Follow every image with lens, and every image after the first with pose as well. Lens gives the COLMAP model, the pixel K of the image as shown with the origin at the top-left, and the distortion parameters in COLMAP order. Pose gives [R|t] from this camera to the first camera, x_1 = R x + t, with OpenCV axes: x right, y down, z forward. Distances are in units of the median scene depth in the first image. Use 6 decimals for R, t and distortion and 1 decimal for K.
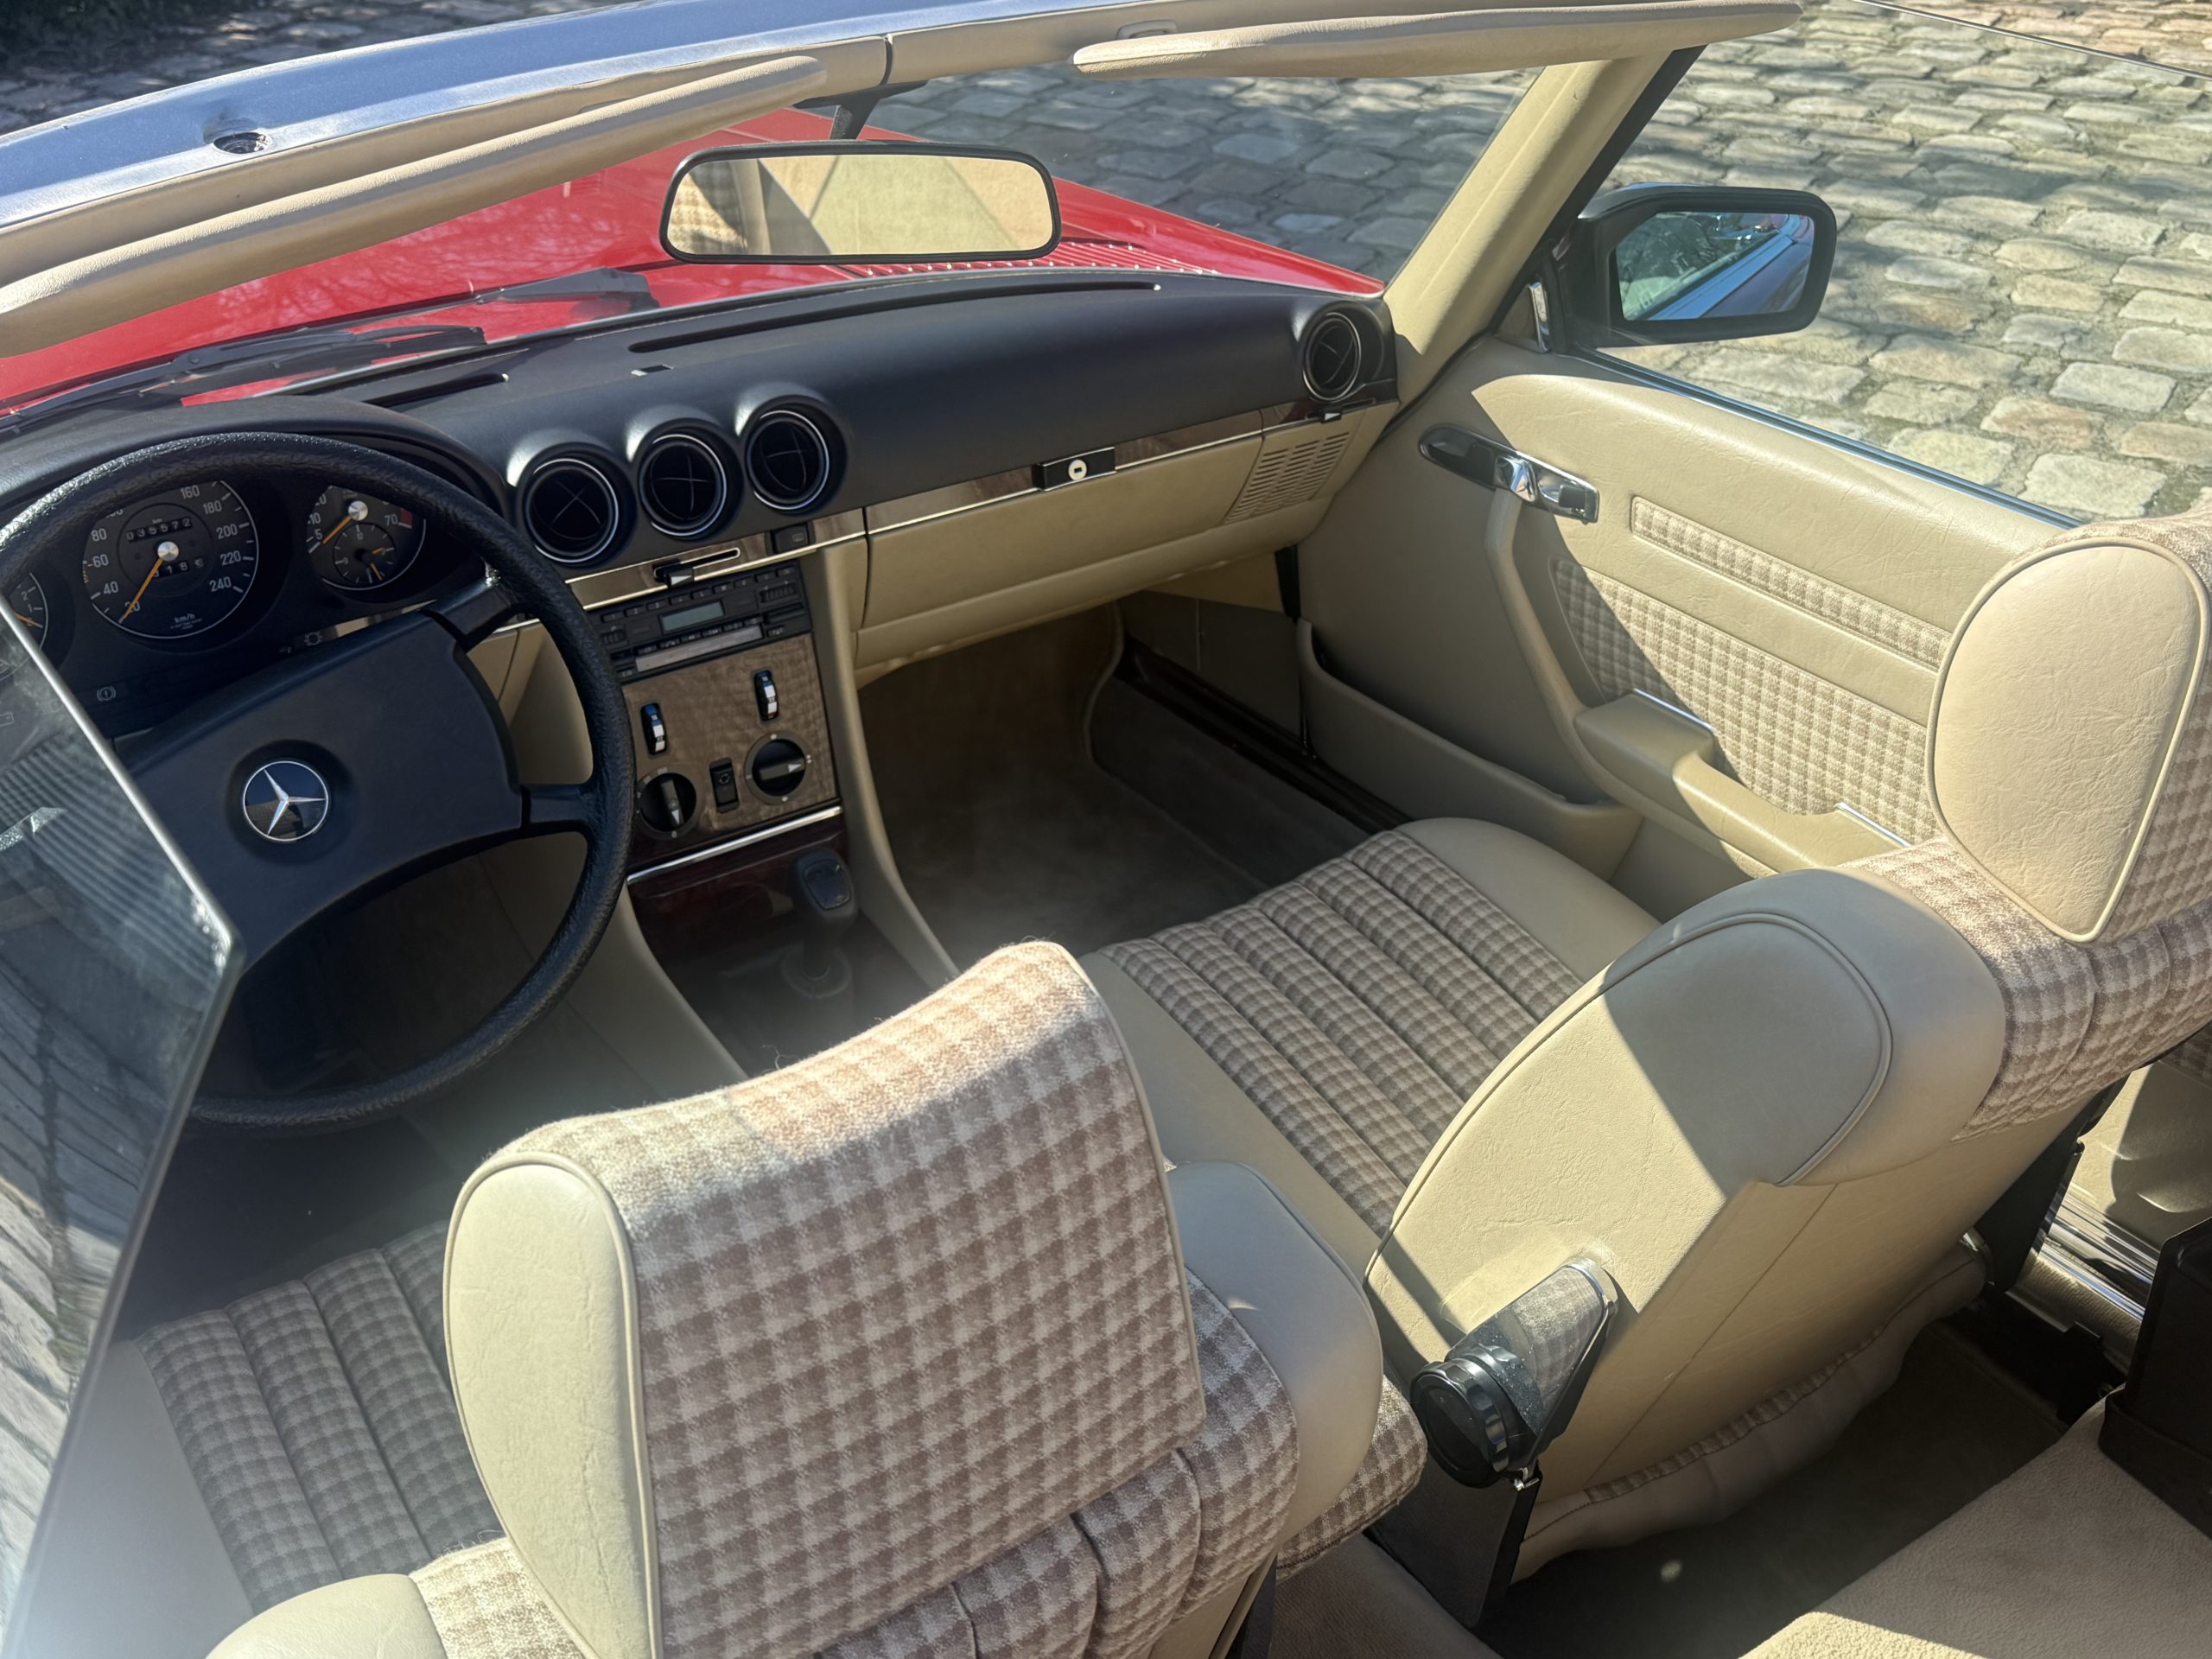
lens RADIAL K [[2320.7, 0, 1106.0], [0, 2320.7, 829.5], [0, 0, 1]] dist [0.205897, -0.461380]
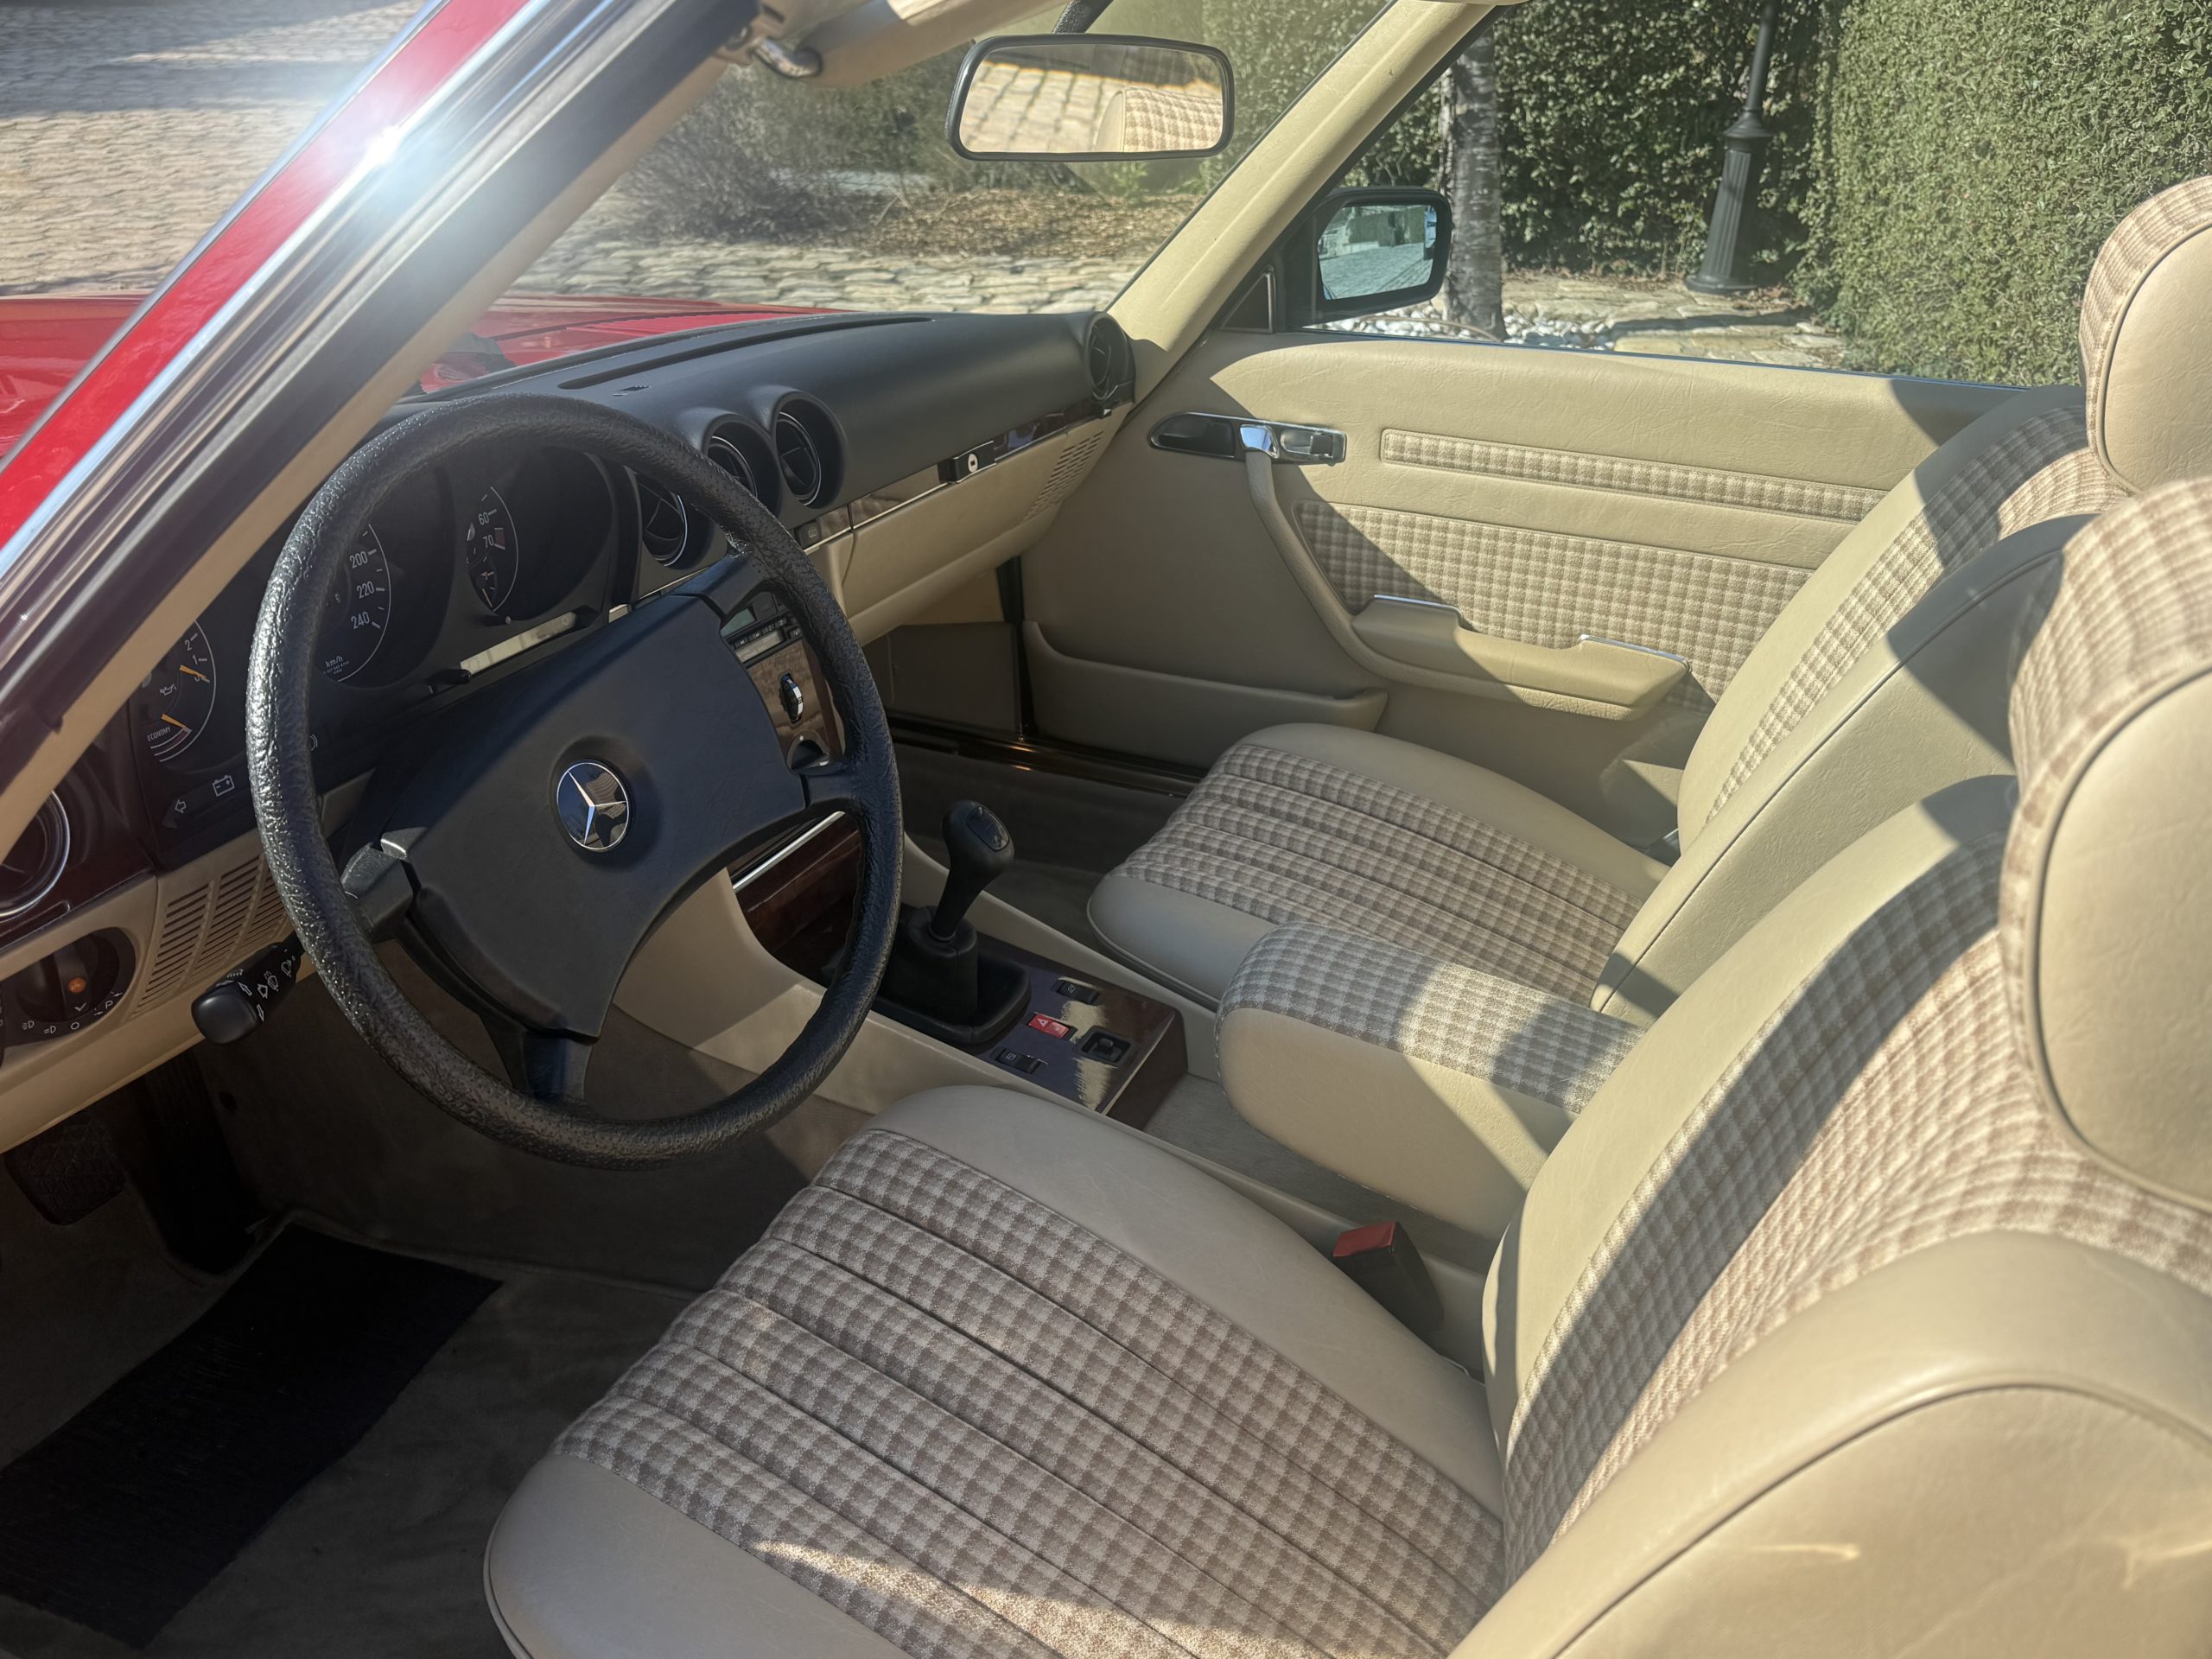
lens RADIAL K [[1789.6, 0, 1106.0], [0, 1789.6, 829.5], [0, 0, 1]] dist [0.132007, -0.216269]
pose [[0.867427, -0.211791, 0.450240, -0.369497], [0.244594, 0.969507, -0.015180, 0.041348], [-0.433295, 0.123293, 0.892779, 0.228260]]
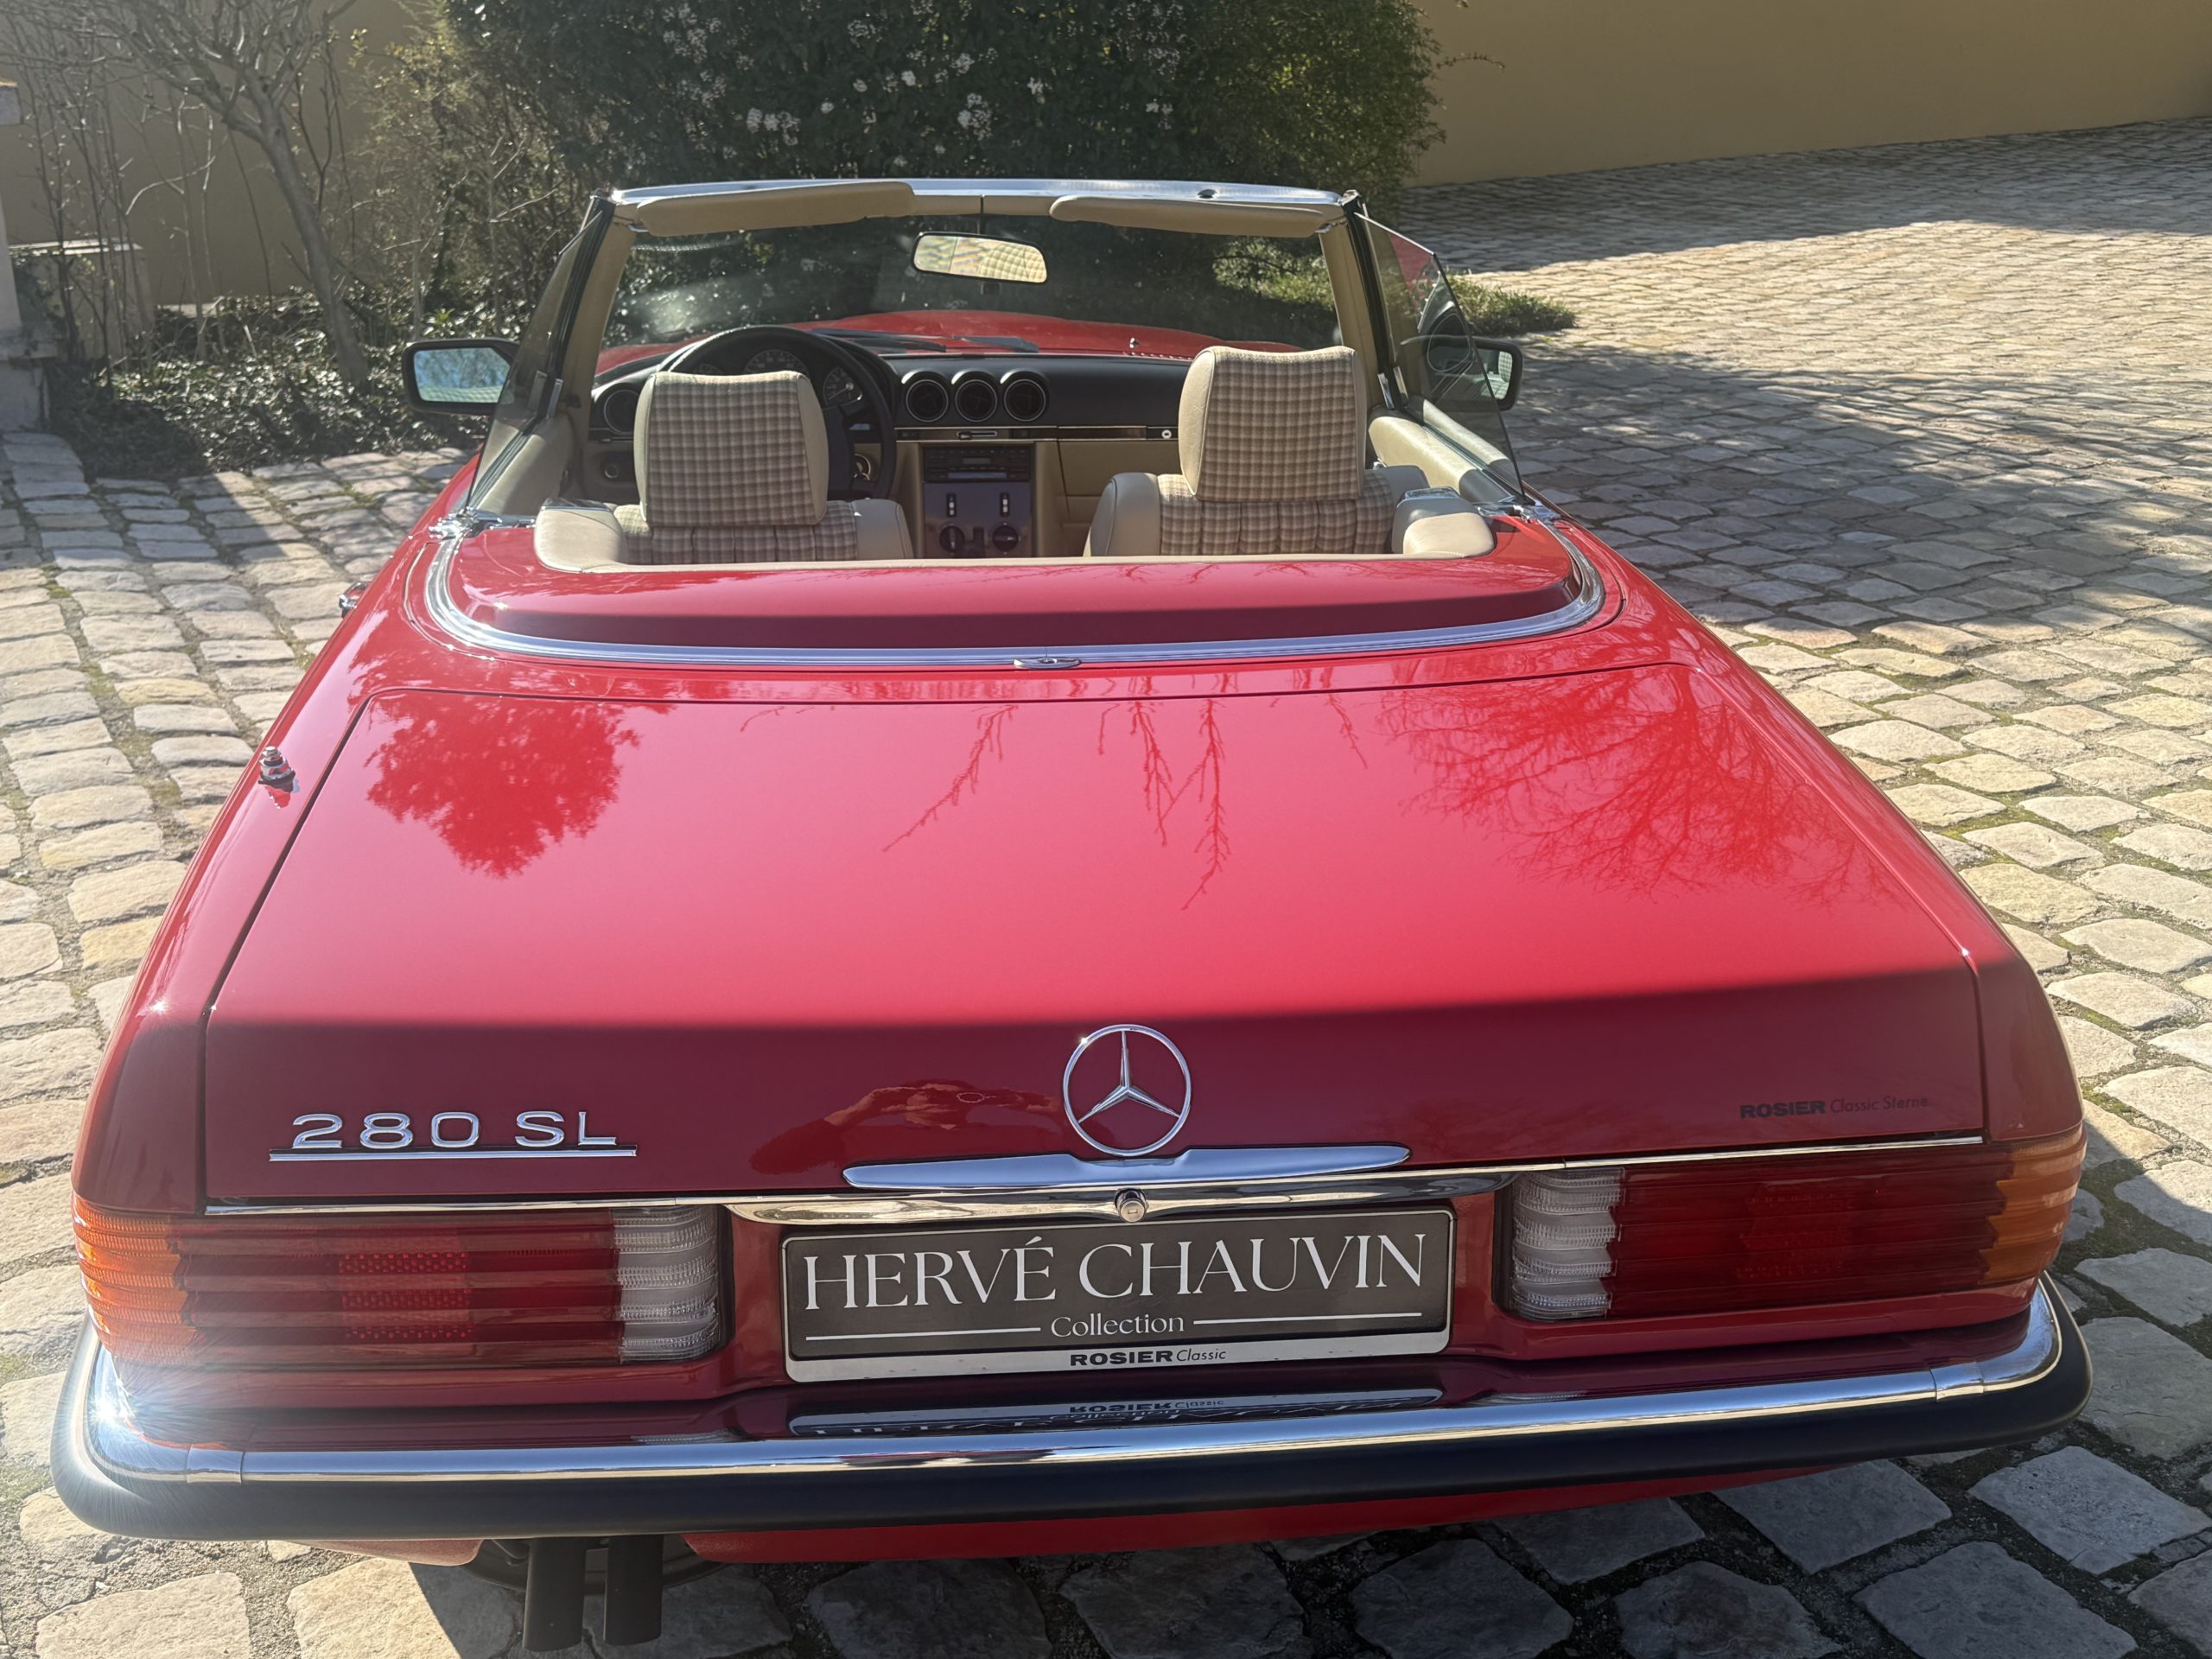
lens RADIAL K [[2320.7, 0, 1106.0], [0, 2320.7, 829.5], [0, 0, 1]] dist [0.205897, -0.461380]
pose [[0.865034, 0.168820, -0.472457, 1.020326], [-0.259383, 0.956558, -0.133110, 0.499019], [0.429461, 0.237692, 0.871244, -0.835178]]
